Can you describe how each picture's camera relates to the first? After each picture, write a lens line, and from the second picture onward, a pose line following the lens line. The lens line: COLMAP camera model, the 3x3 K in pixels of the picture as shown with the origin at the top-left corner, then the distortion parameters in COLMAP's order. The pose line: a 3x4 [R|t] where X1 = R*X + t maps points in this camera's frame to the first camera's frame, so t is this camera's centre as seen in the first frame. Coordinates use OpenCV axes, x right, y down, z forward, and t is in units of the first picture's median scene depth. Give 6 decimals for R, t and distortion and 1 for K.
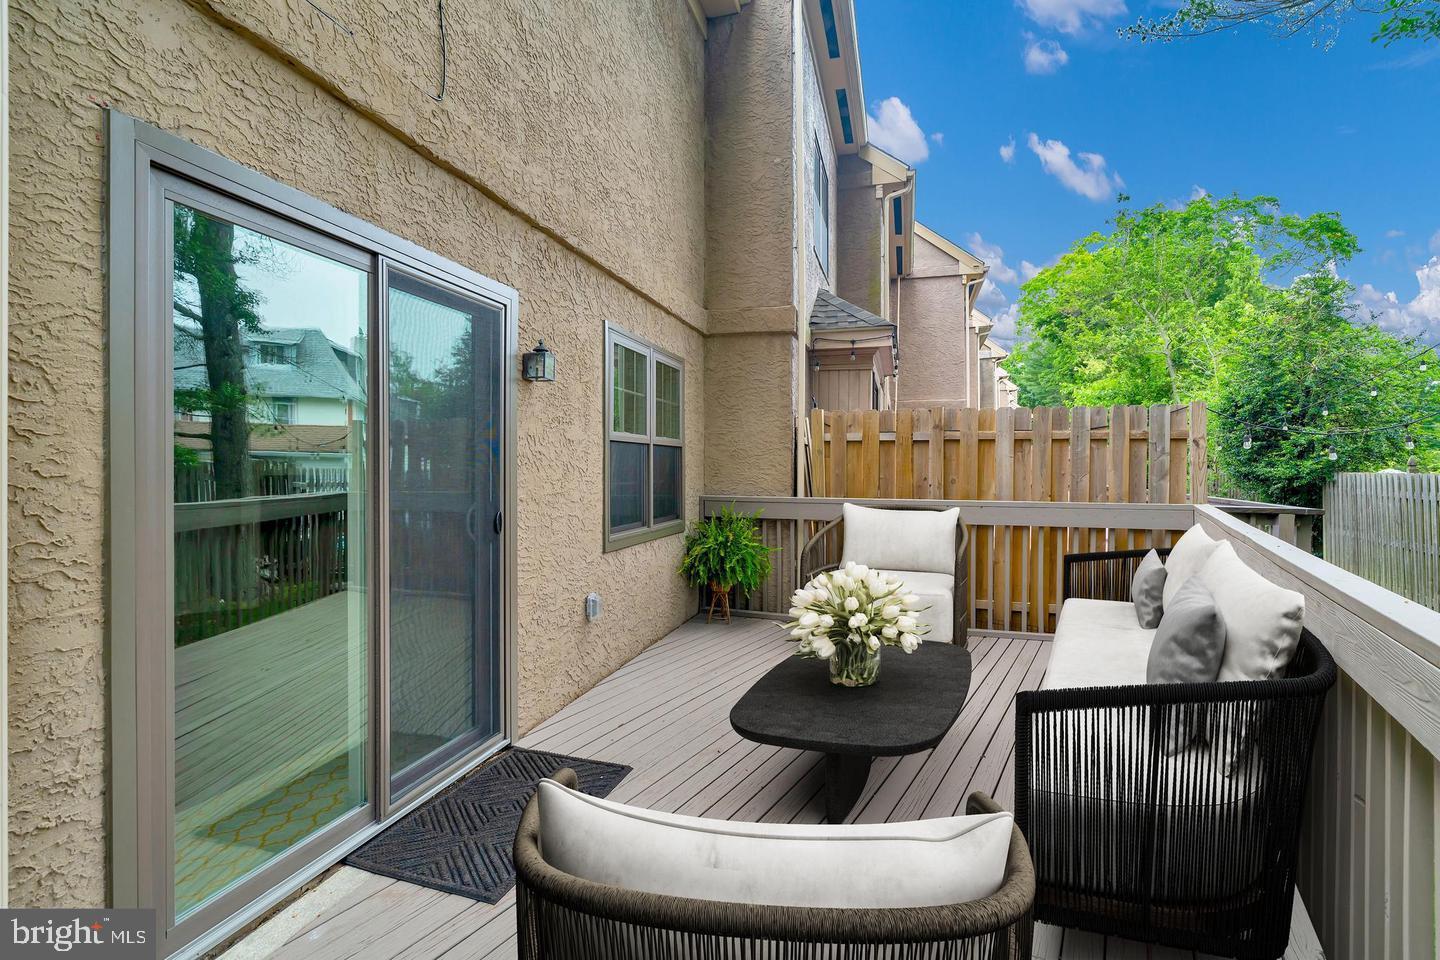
lens RADIAL K [[653.8, 0, 718.9], [0, 653.8, 473.1], [0, 0, 1]] dist [-0.003957, 0.001202]
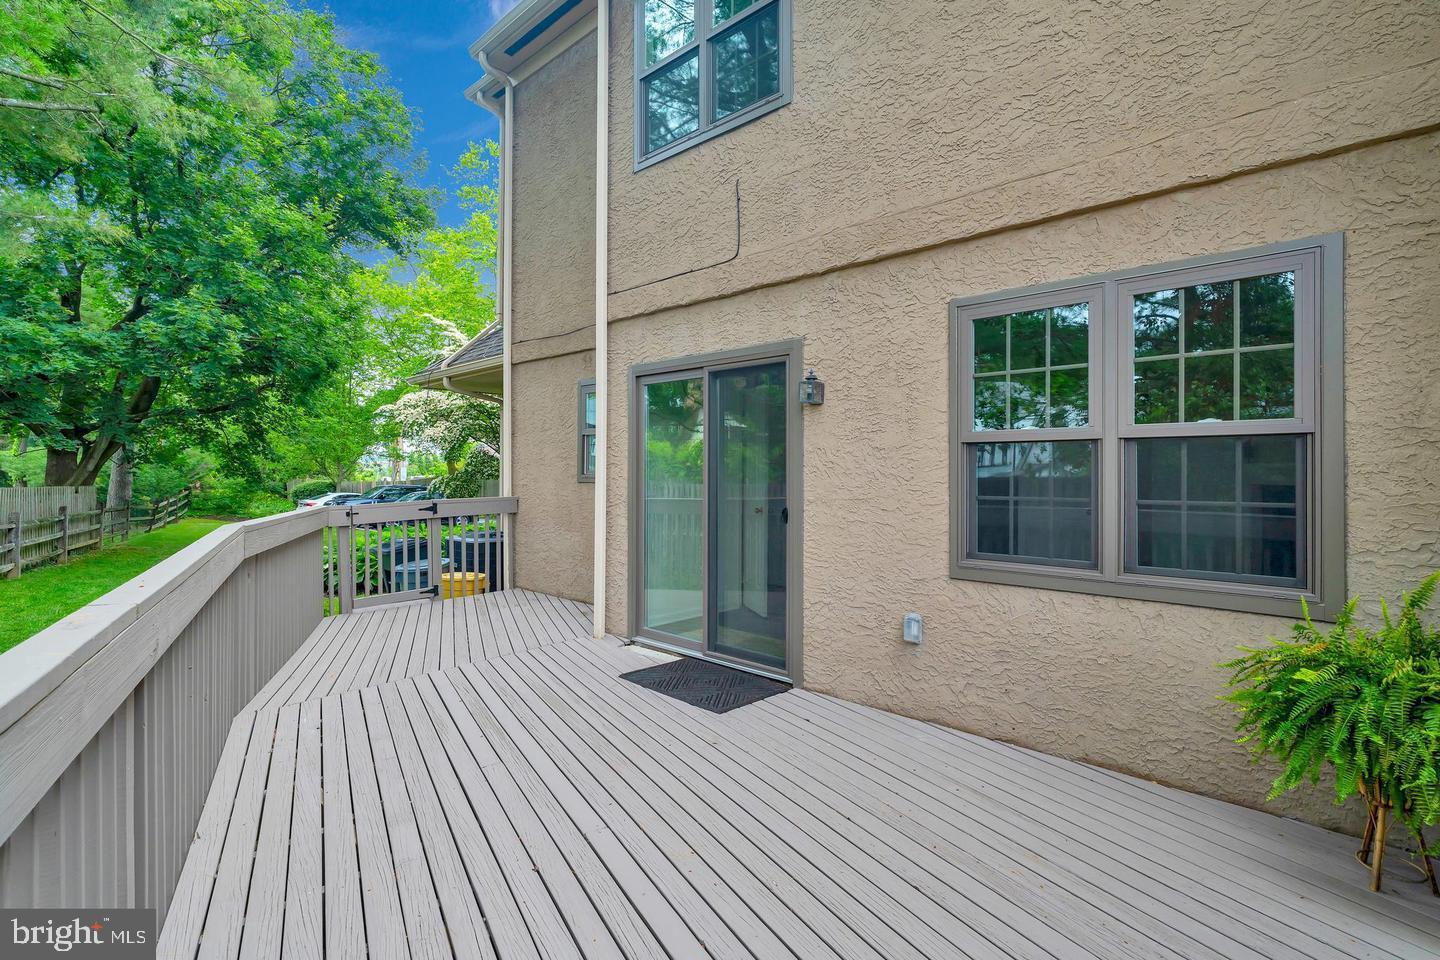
lens RADIAL K [[653.8, 0, 719.4], [0, 653.8, 479.2], [0, 0, 1]] dist [-0.003957, 0.001202]
pose [[-0.450189, 0.001178, -0.892933, 0.697075], [-0.011319, 0.999911, 0.007026, -0.006357], [0.892862, 0.013270, -0.450136, 1.096879]]
